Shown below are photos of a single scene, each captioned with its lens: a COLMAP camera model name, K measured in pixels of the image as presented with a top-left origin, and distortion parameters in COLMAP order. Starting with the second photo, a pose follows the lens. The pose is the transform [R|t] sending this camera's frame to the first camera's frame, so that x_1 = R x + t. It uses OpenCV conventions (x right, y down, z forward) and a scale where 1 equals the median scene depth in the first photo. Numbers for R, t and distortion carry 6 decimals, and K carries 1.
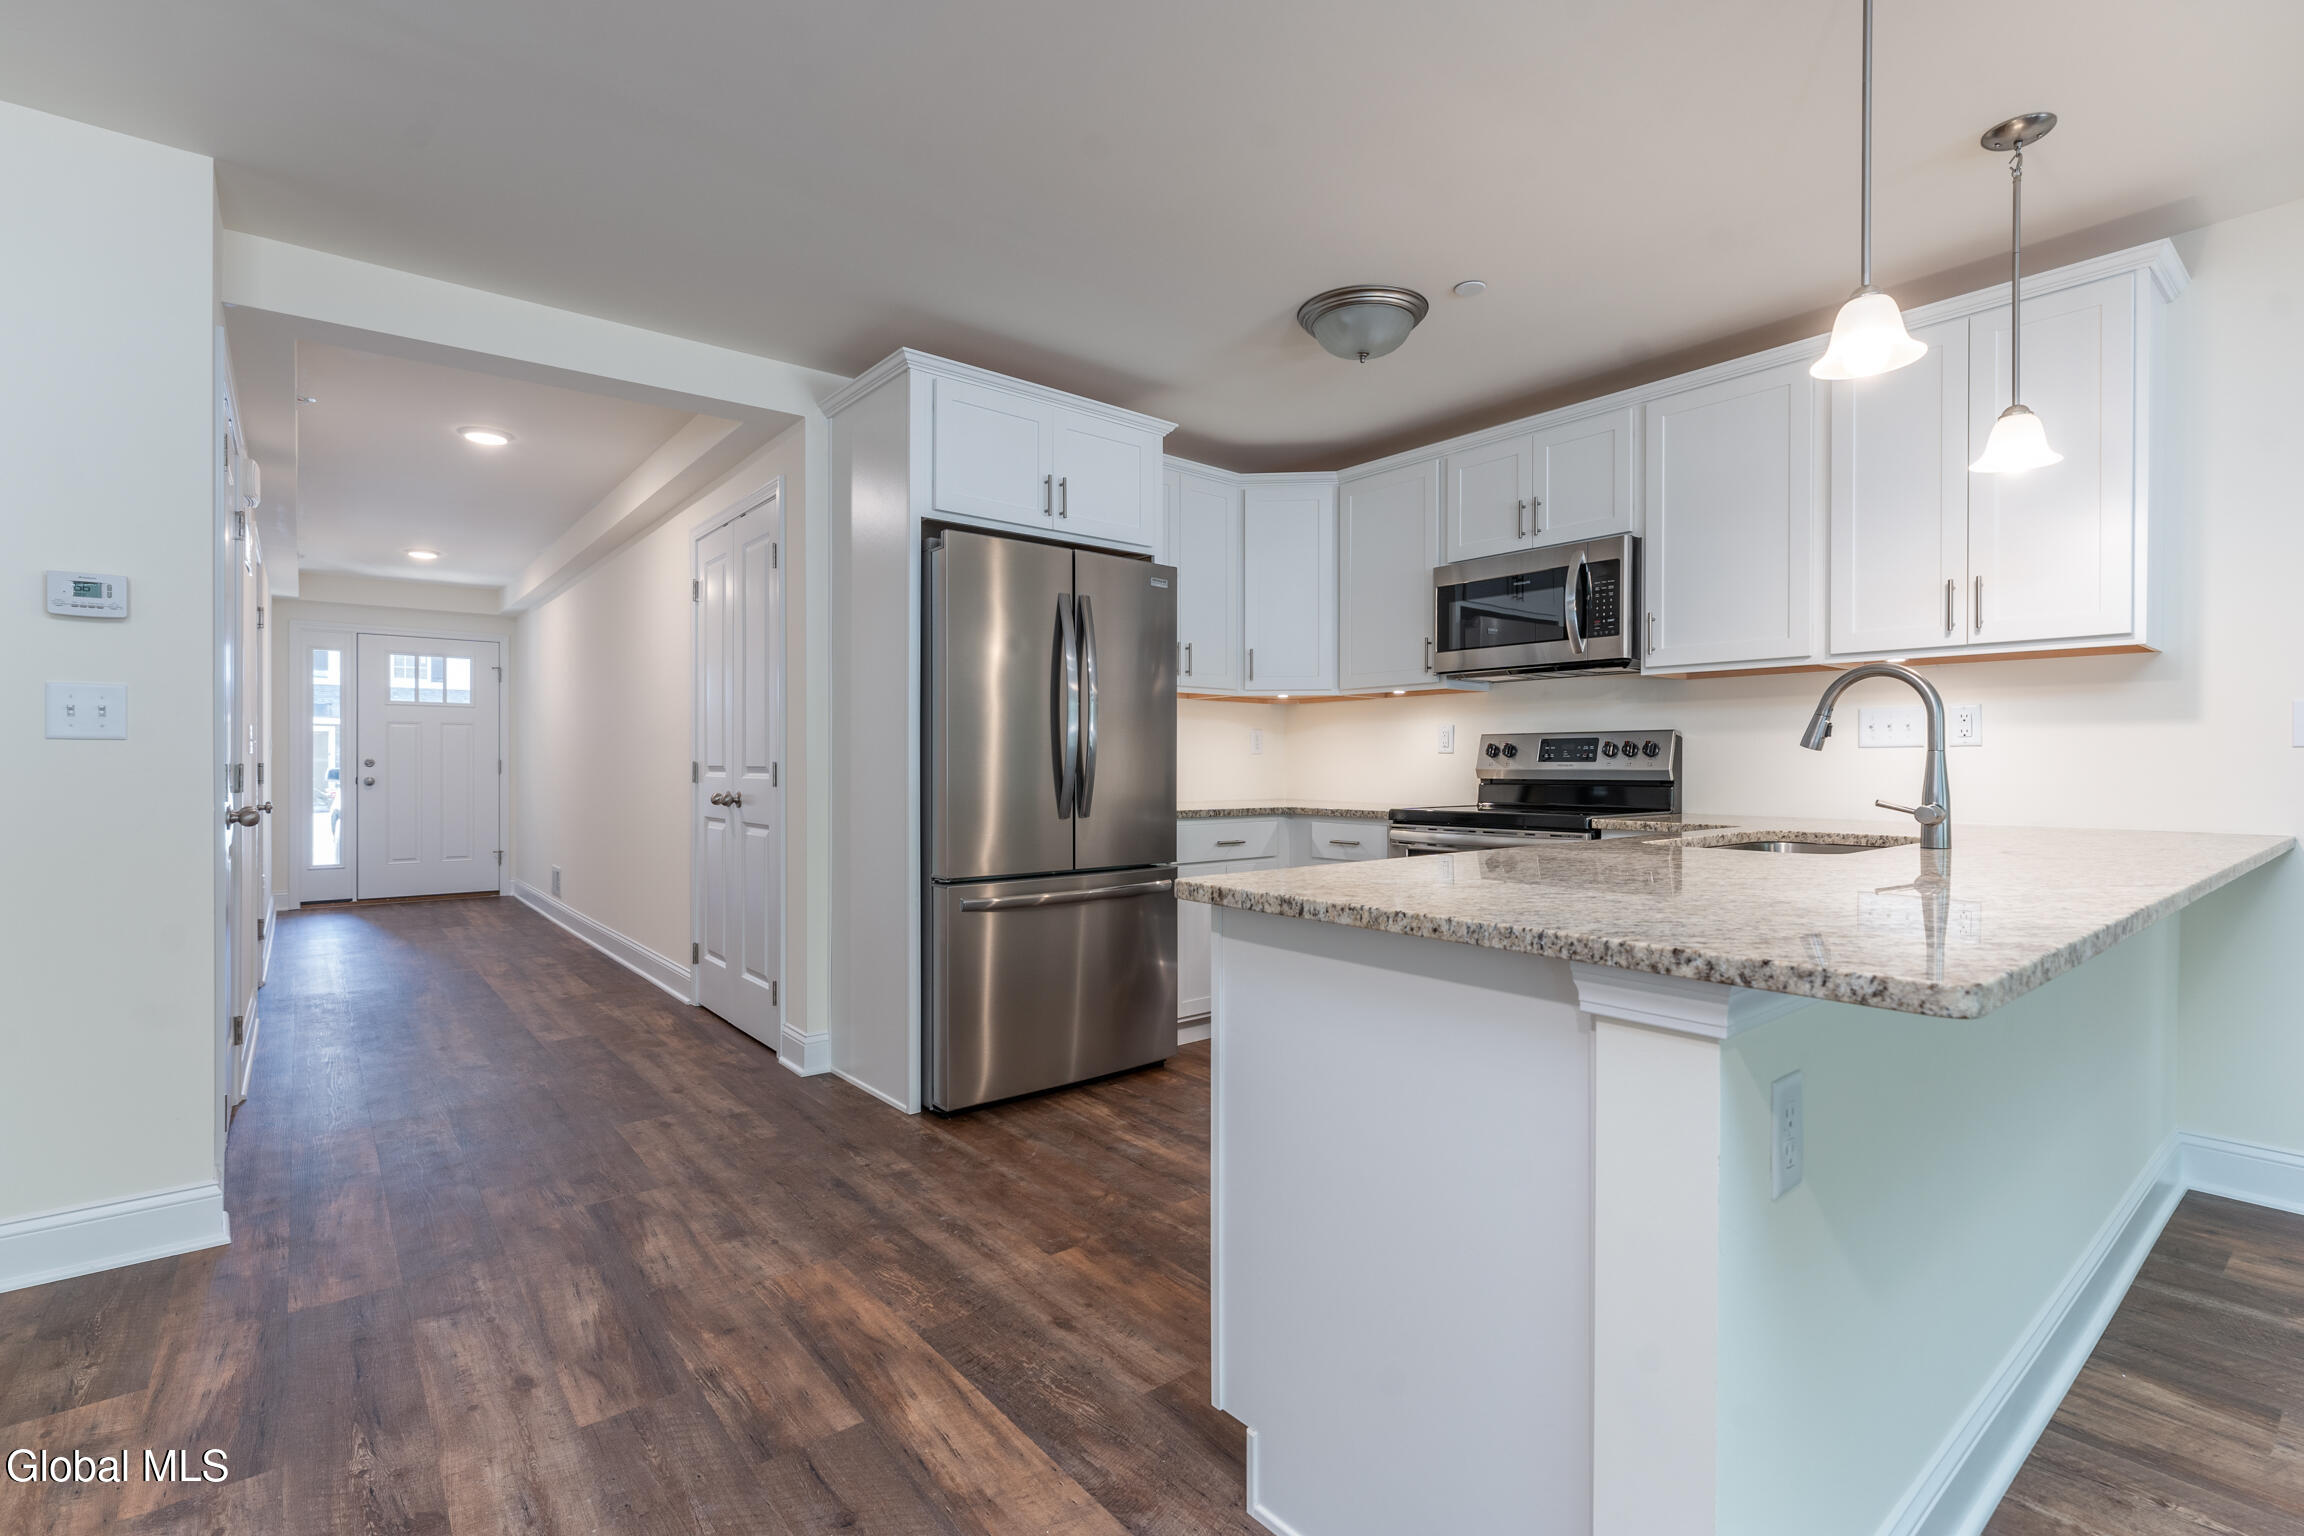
lens RADIAL K [[1031.6, 0, 1152.0], [0, 1031.6, 768.0], [0, 0, 1]] dist [0.000728, -0.000860]
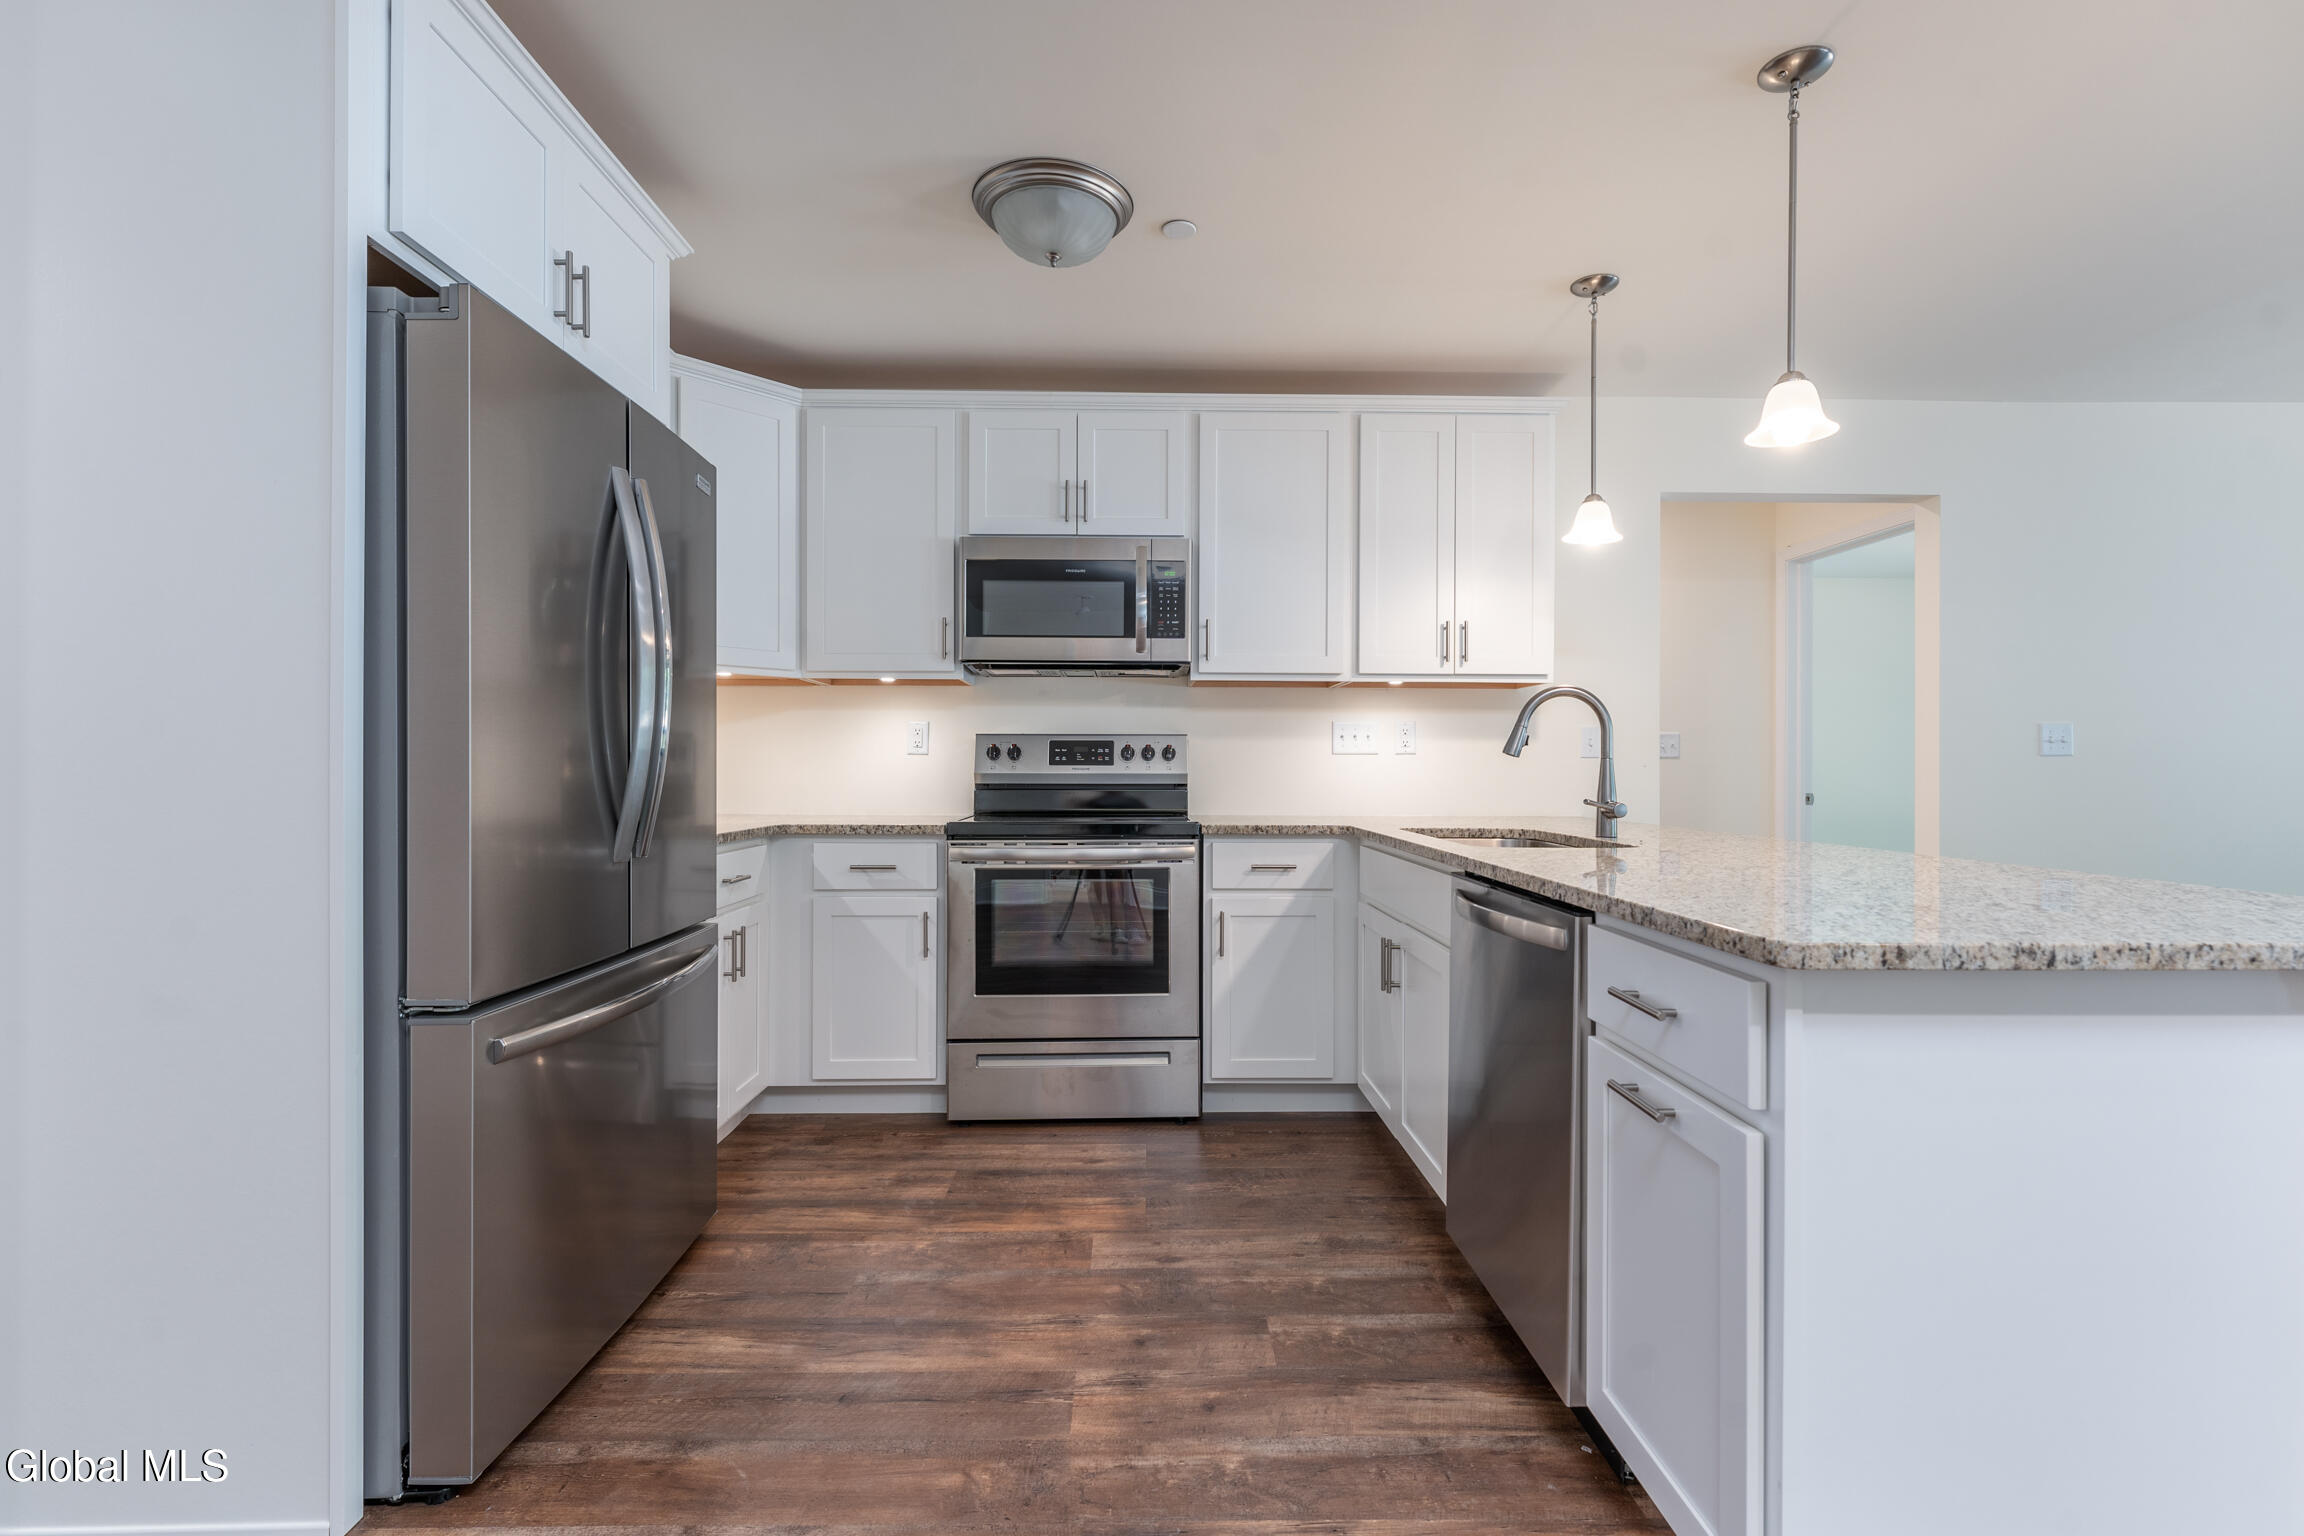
lens RADIAL K [[1031.6, 0, 1152.0], [0, 1031.6, 768.0], [0, 0, 1]] dist [0.000728, -0.000860]
pose [[0.621196, 0.000993, 0.783654, -0.375959], [0.000026, 0.999999, -0.001288, -0.002671], [-0.783655, 0.000821, 0.621196, 0.442907]]
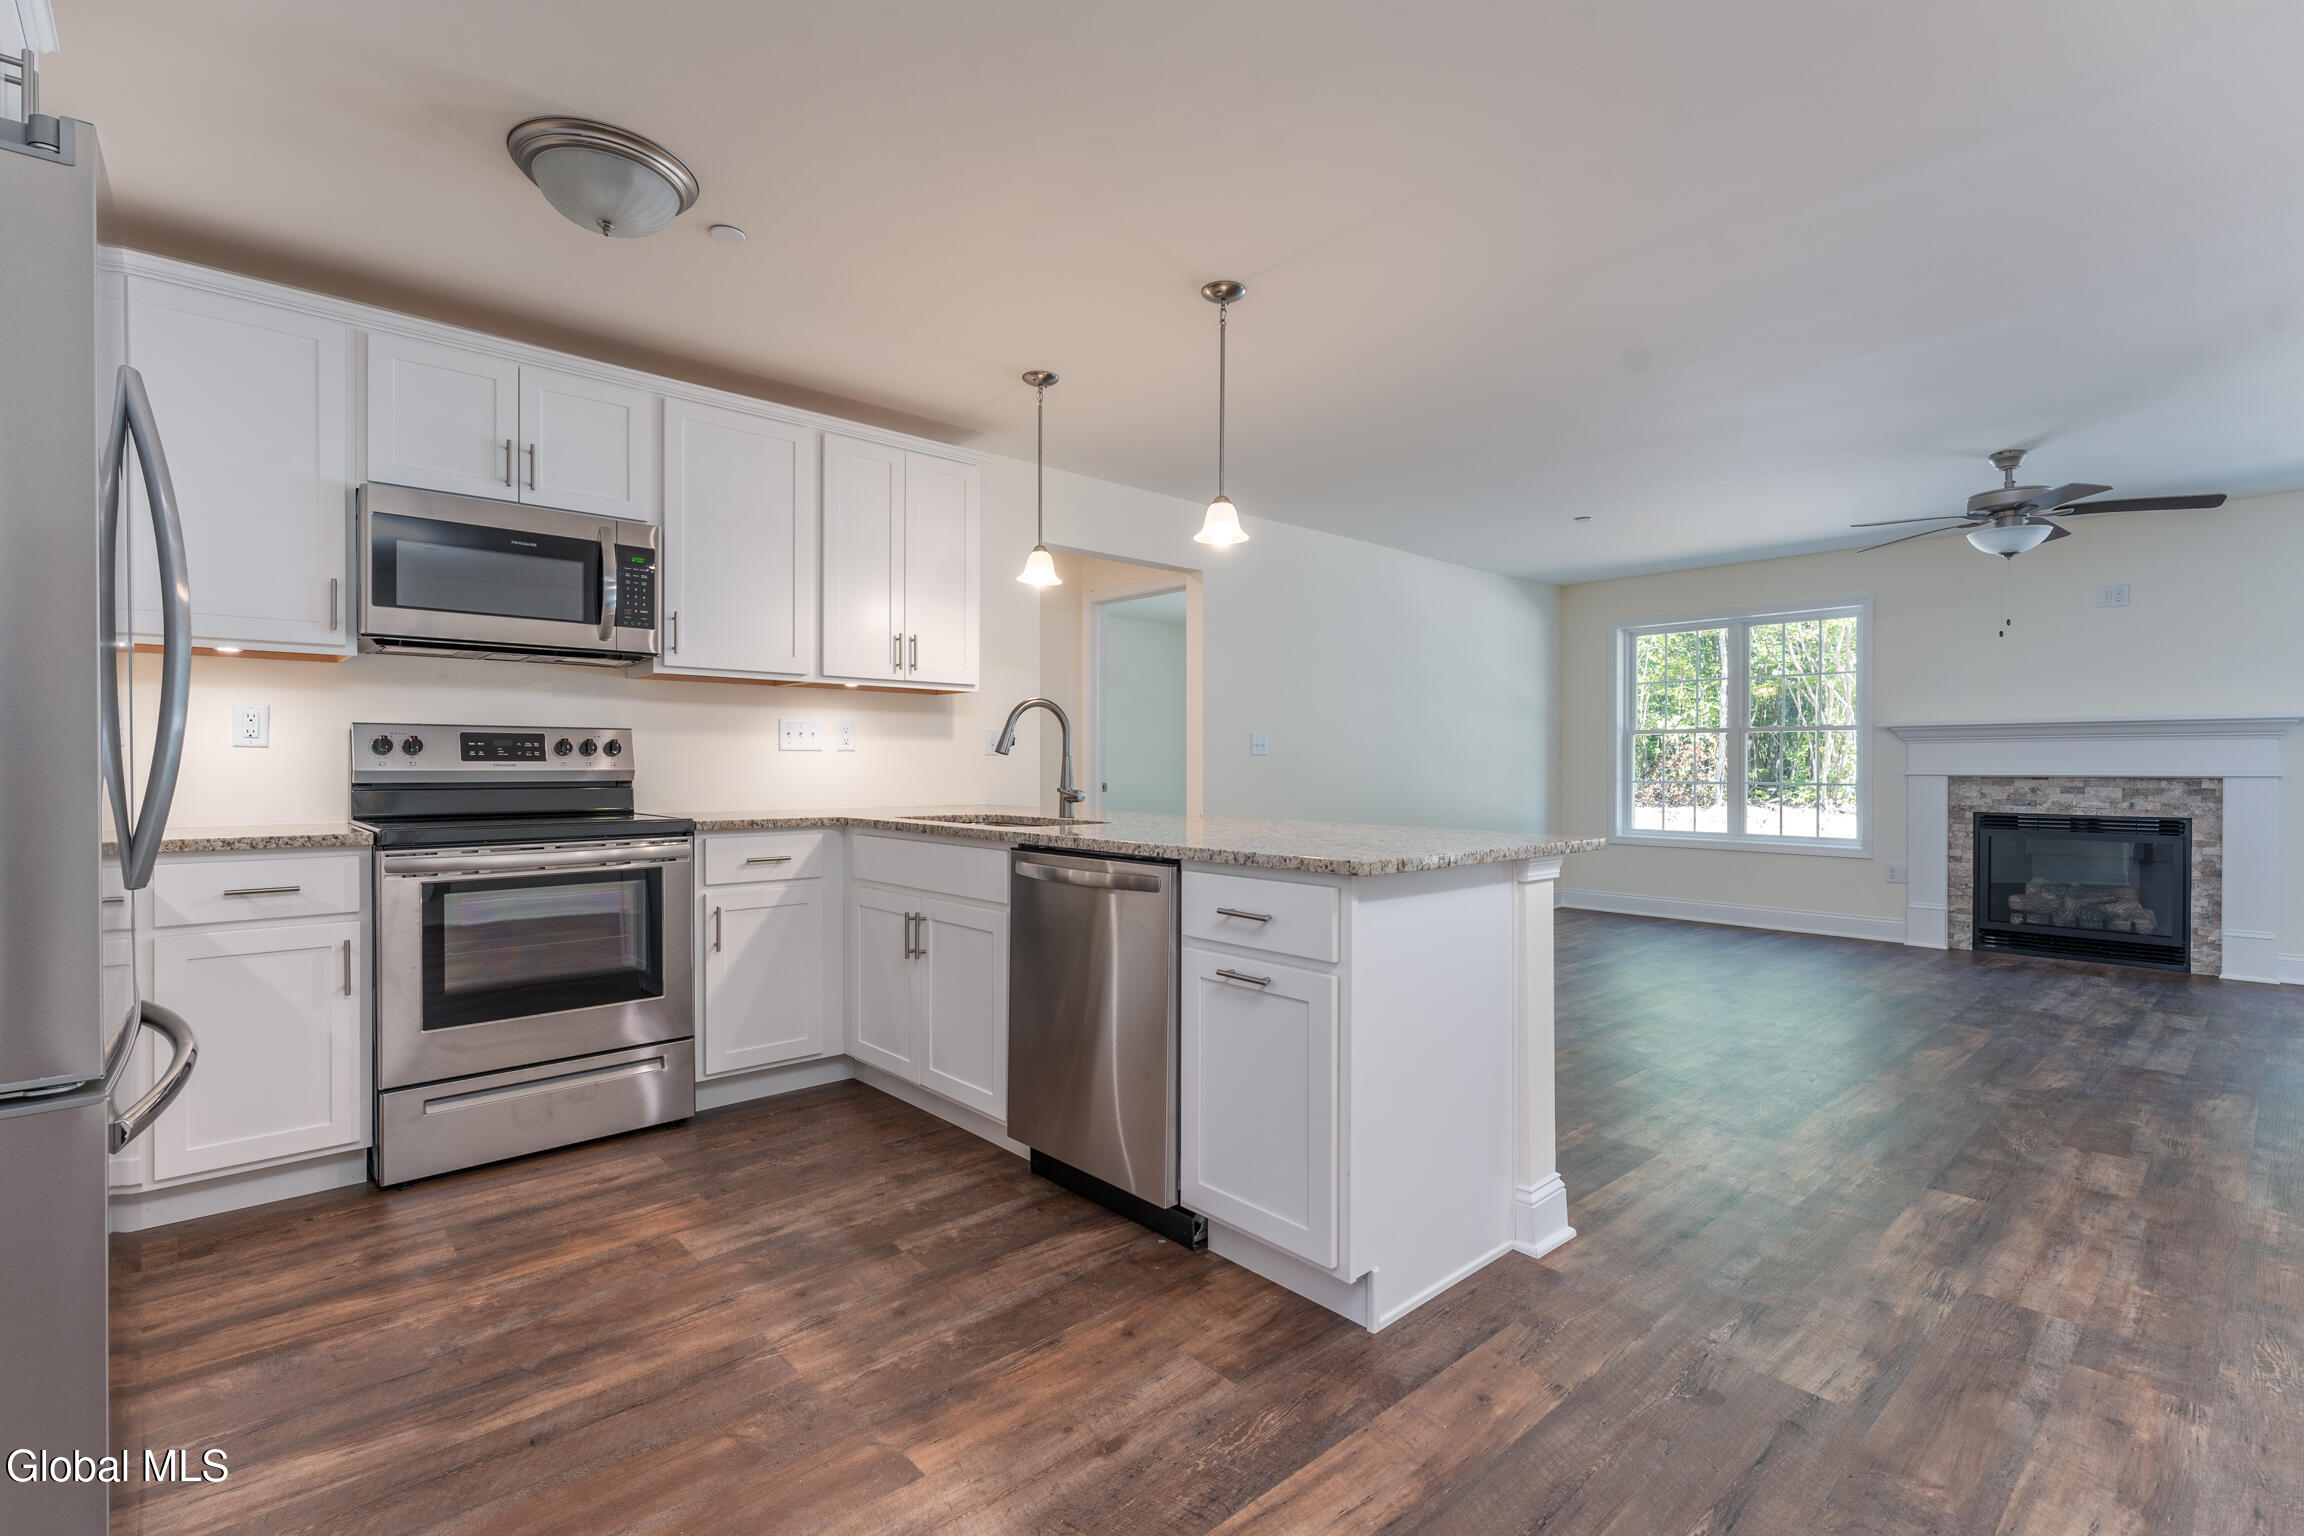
lens RADIAL K [[1044.4, 0, 1140.5], [0, 1044.4, 765.6], [0, 0, 1]] dist [-0.000346, -0.000247]
pose [[-0.039019, -0.001470, 0.999237, -0.581157], [0.001448, 0.999998, 0.001528, -0.003324], [-0.999237, 0.001507, -0.039017, 0.638233]]
